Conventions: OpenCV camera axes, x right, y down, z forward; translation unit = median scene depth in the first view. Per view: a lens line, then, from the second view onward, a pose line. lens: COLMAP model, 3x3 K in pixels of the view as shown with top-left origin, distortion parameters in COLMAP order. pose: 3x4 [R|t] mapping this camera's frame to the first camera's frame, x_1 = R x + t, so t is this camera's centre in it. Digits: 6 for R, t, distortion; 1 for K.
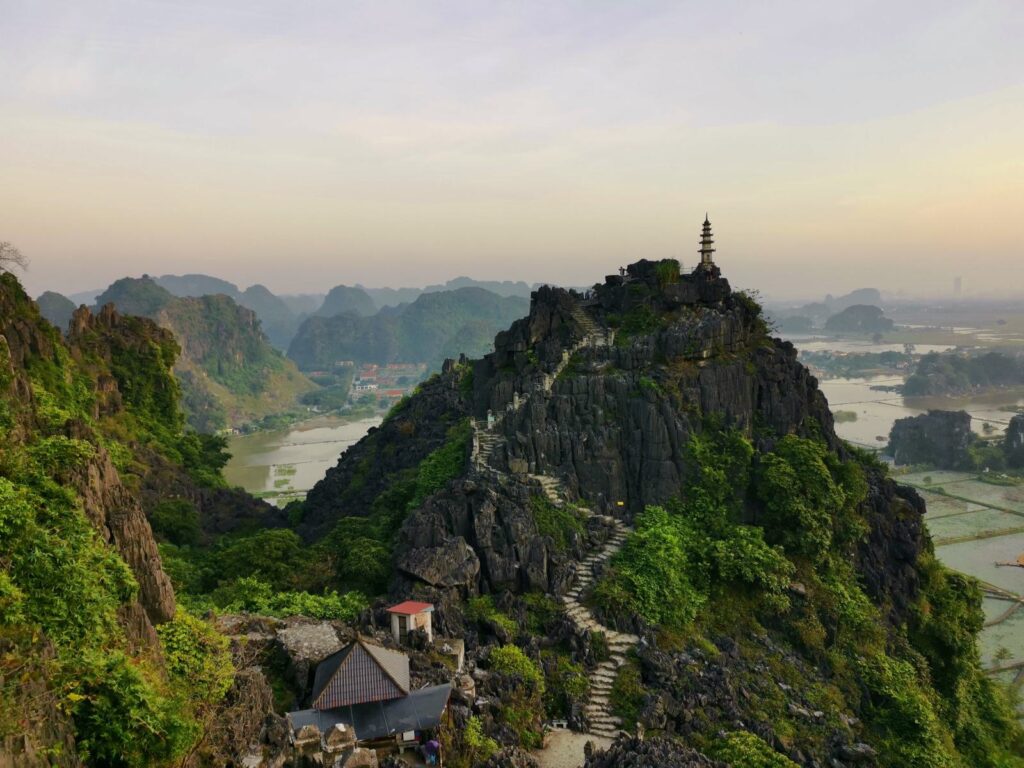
lens RADIAL K [[792.2, 0, 516.4], [0, 792.2, 382.4], [0, 0, 1]] dist [0.053451, -0.045918]
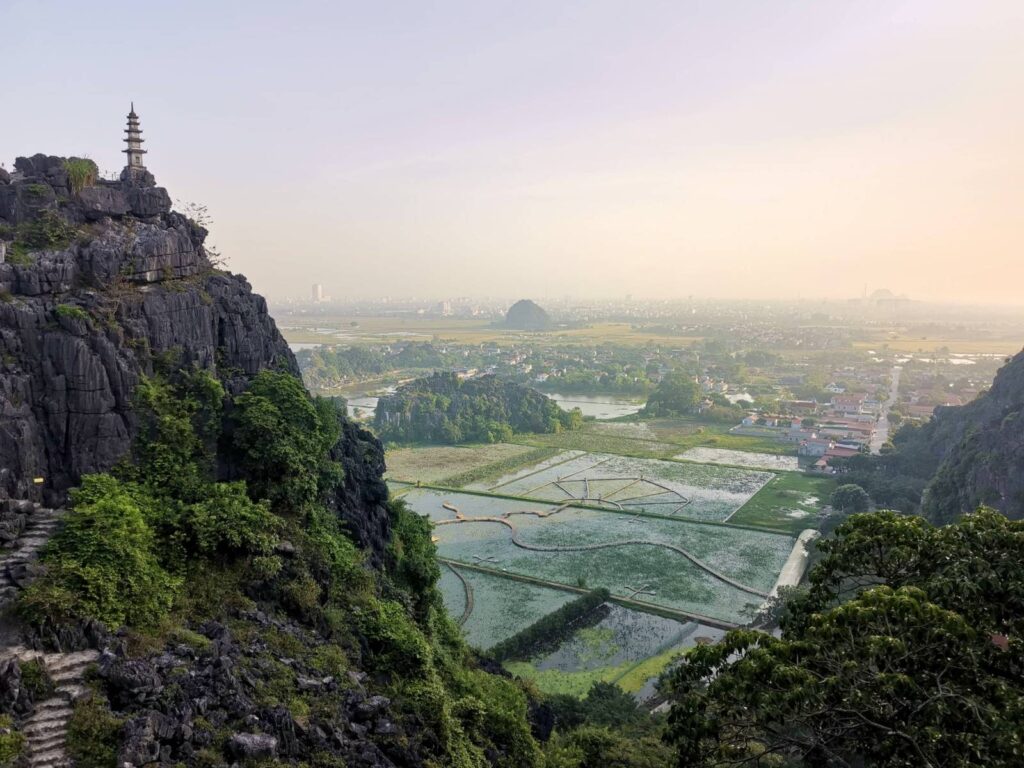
lens RADIAL K [[792.2, 0, 511.1], [0, 792.2, 385.1], [0, 0, 1]] dist [0.053451, -0.045918]
pose [[0.729533, -0.048462, 0.682226, -0.045175], [0.055919, 0.998373, 0.011123, 0.085263], [-0.681655, 0.030035, 0.731057, 0.196589]]
